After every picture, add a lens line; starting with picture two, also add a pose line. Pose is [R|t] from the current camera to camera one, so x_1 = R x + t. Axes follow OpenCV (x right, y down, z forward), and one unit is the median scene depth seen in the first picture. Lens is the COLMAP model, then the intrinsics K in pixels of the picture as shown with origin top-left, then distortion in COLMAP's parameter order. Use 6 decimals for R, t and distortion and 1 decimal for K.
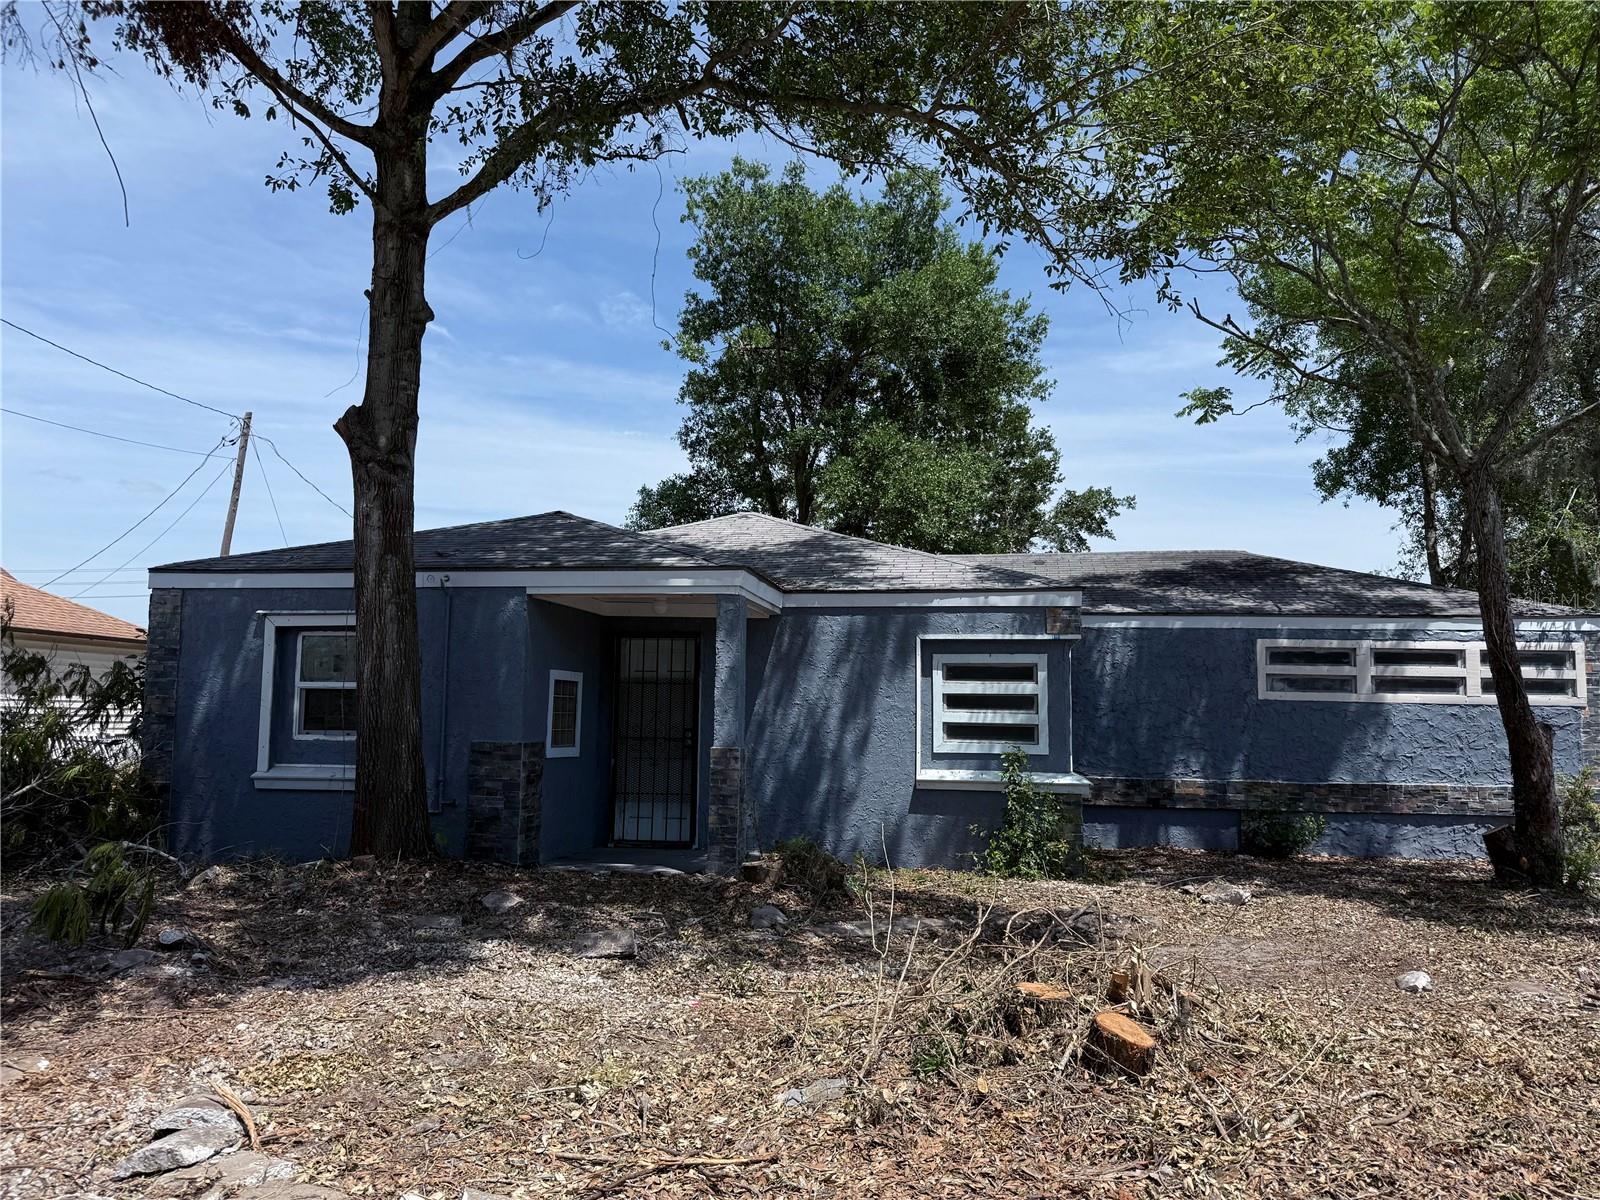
lens RADIAL K [[1107.0, 0, 797.8], [0, 1107.0, 602.9], [0, 0, 1]] dist [0.044027, -0.009091]
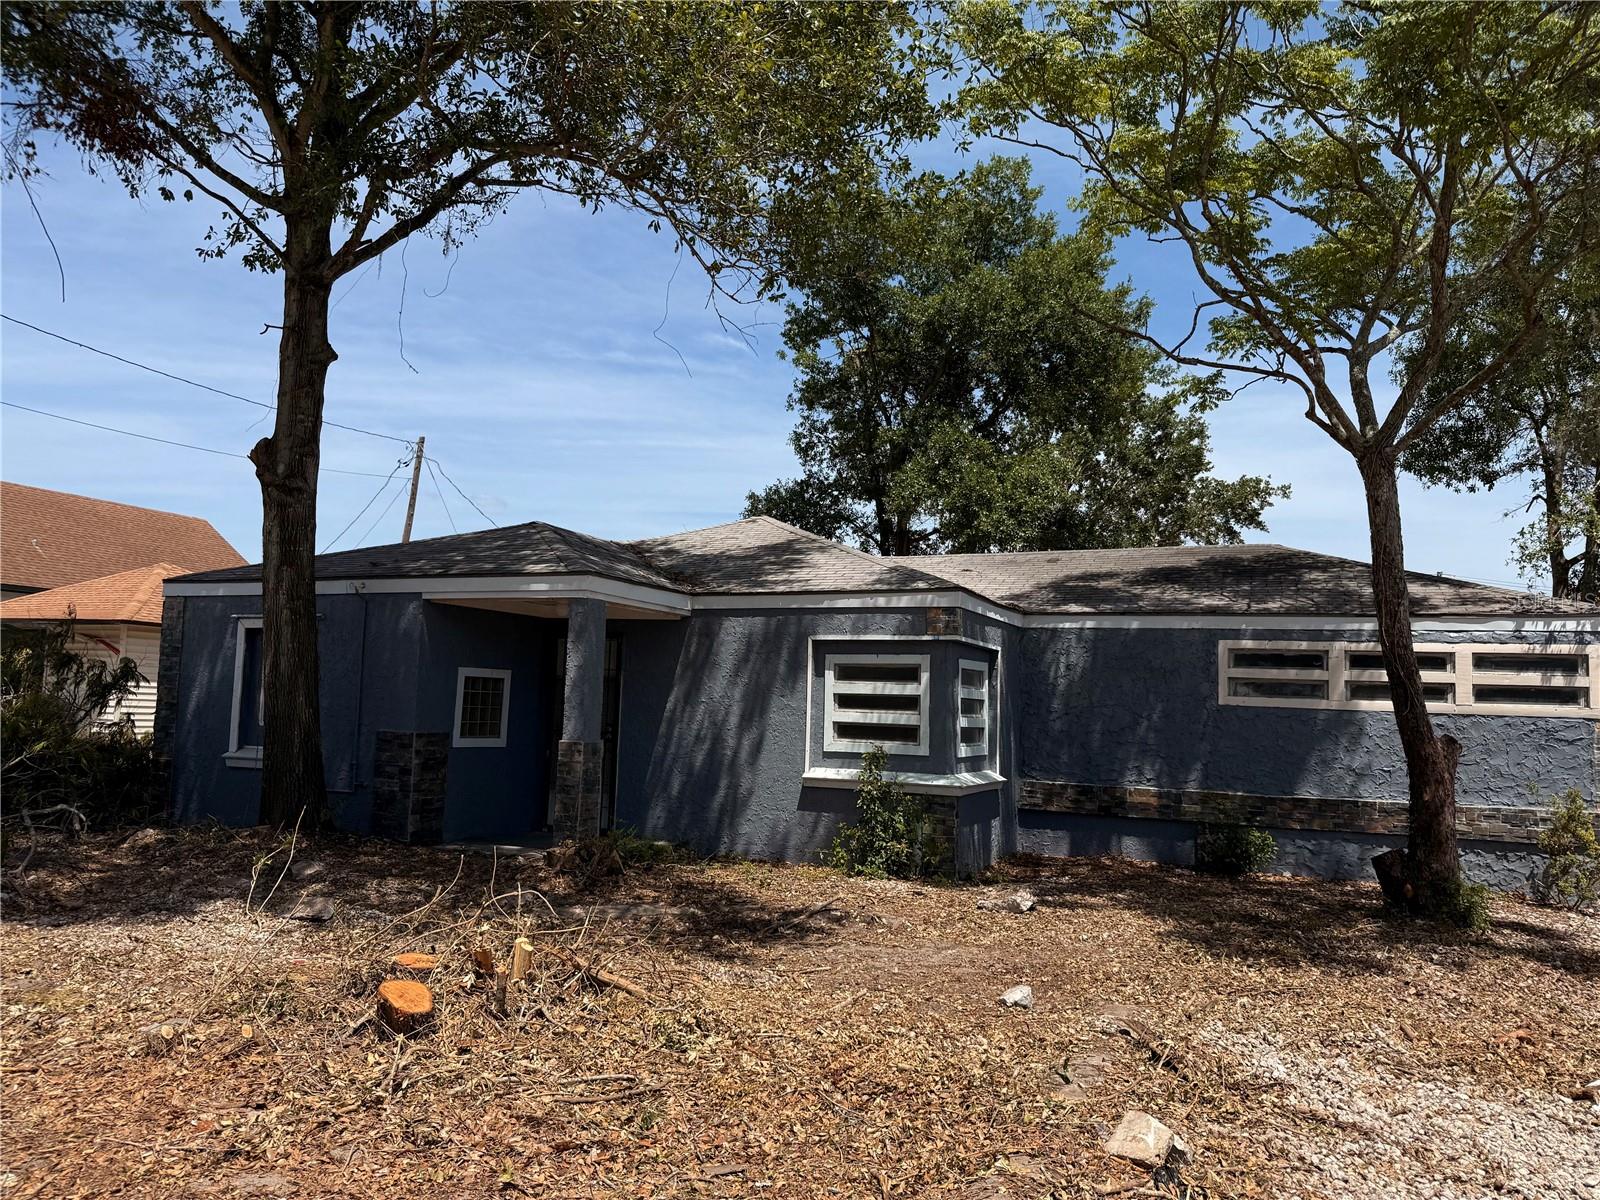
lens RADIAL K [[1107.0, 0, 794.8], [0, 1107.0, 597.5], [0, 0, 1]] dist [0.044027, -0.009091]
pose [[0.969400, -0.007884, -0.245361, 0.310855], [0.006865, 0.999964, -0.005007, -0.001179], [0.245392, 0.003170, 0.969419, 0.006894]]
